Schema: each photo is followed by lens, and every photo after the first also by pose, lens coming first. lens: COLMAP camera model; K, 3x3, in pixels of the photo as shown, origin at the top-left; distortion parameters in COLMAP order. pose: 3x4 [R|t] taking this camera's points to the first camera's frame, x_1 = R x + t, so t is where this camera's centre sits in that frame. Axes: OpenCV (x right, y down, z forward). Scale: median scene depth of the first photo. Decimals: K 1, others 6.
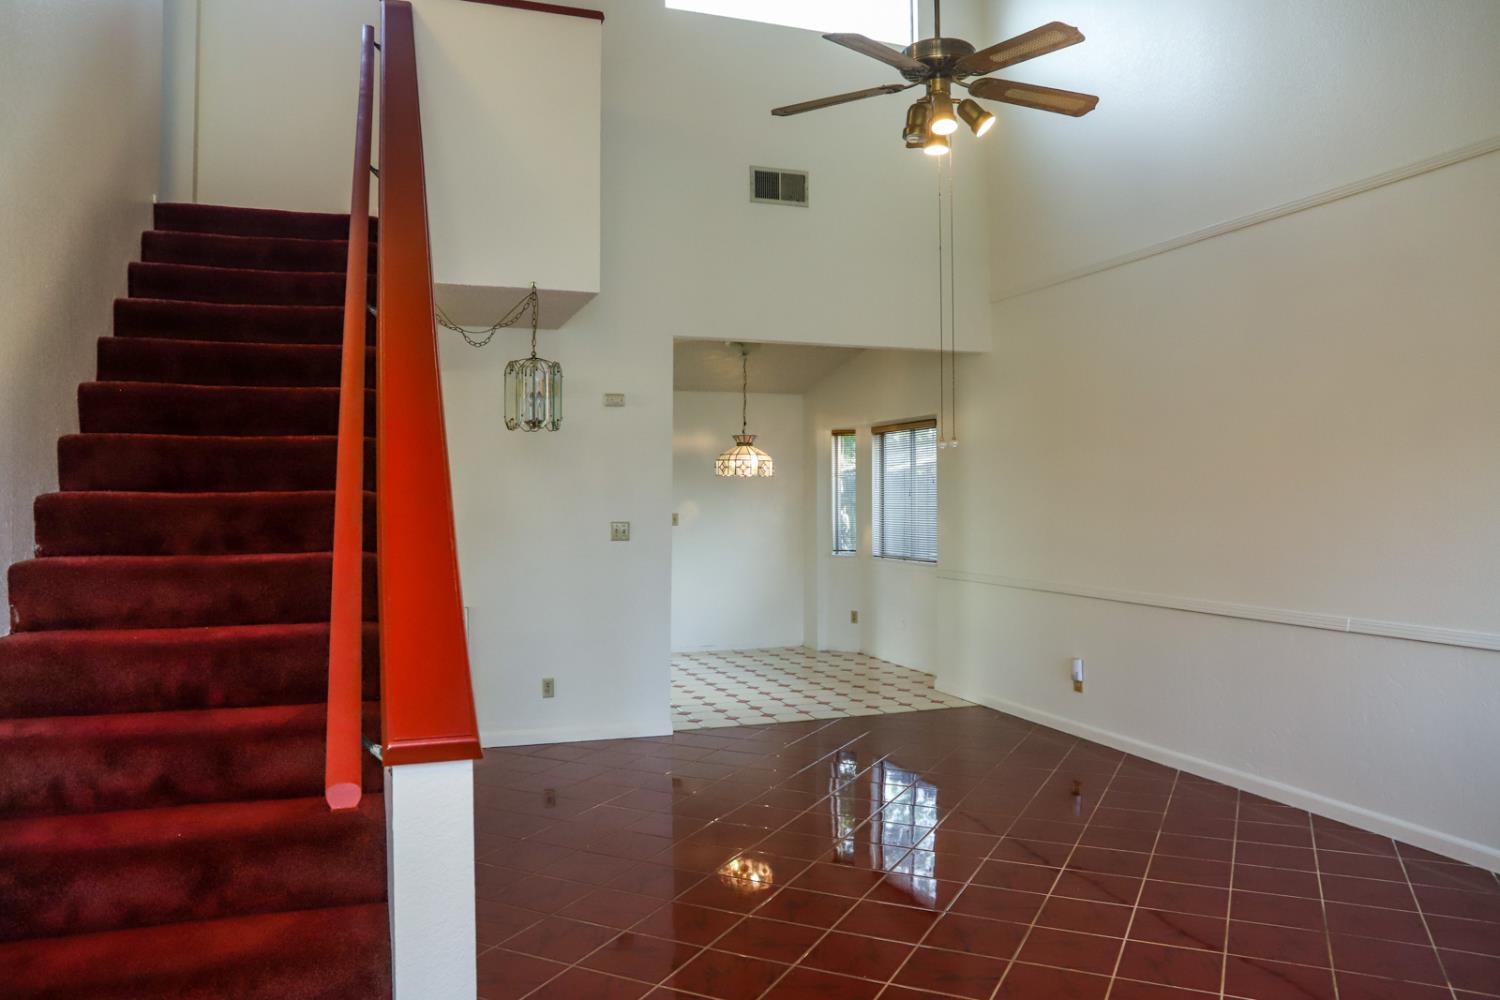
lens RADIAL K [[1045.3, 0, 750.0], [0, 1045.3, 500.0], [0, 0, 1]] dist [0.000625, 0.000532]
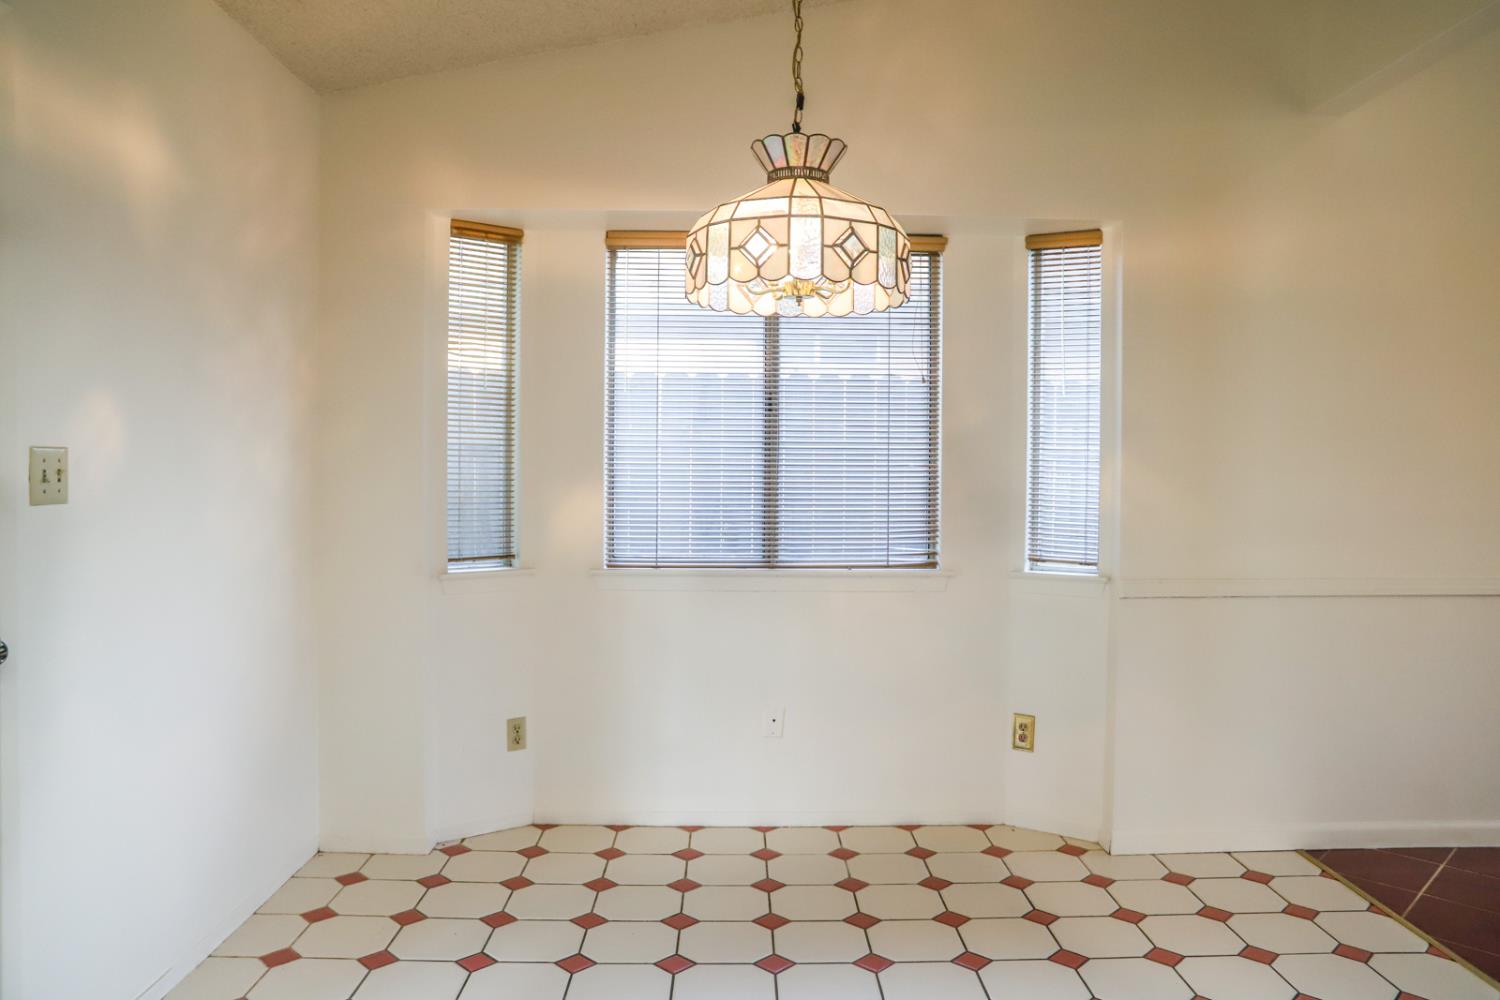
lens RADIAL K [[1045.3, 0, 750.0], [0, 1045.3, 500.0], [0, 0, 1]] dist [0.000625, 0.000532]
pose [[0.274959, -0.000759, 0.961456, -0.242770], [-0.015774, 0.999862, 0.005301, 0.025649], [-0.961327, -0.016623, 0.274909, 0.841370]]
